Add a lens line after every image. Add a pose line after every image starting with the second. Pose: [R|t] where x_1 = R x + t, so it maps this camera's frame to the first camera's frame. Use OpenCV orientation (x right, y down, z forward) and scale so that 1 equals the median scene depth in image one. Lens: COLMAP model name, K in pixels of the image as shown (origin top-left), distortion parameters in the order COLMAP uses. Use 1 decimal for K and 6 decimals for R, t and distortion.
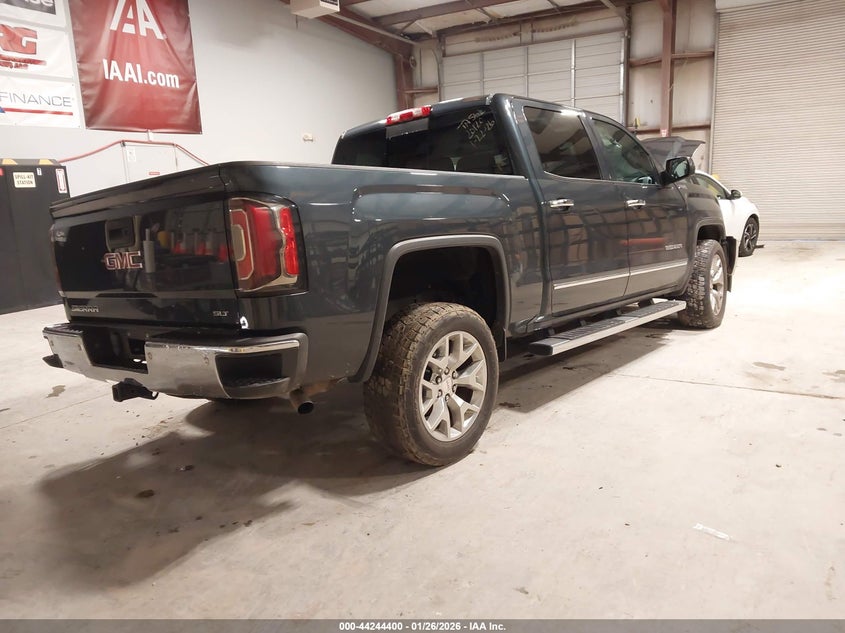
lens RADIAL K [[652.8, 0, 422.0], [0, 652.8, 313.7], [0, 0, 1]] dist [0.013001, -0.003555]
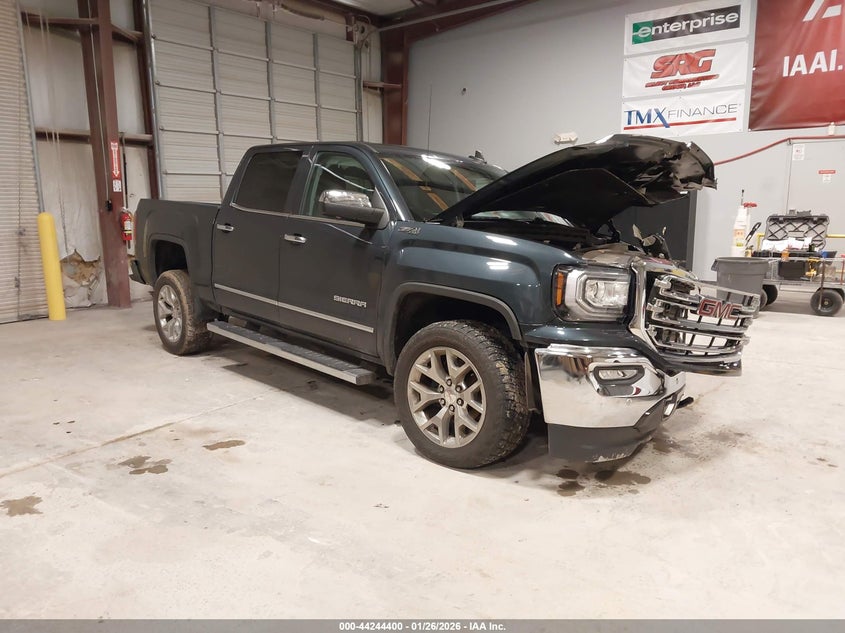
lens RADIAL K [[652.8, 0, 419.4], [0, 652.8, 317.4], [0, 0, 1]] dist [0.013001, -0.003555]
pose [[-0.085838, 0.219139, -0.971910, 0.620848], [-0.176280, 0.956780, 0.231296, -0.151224], [0.980590, 0.191183, -0.043498, 0.602976]]
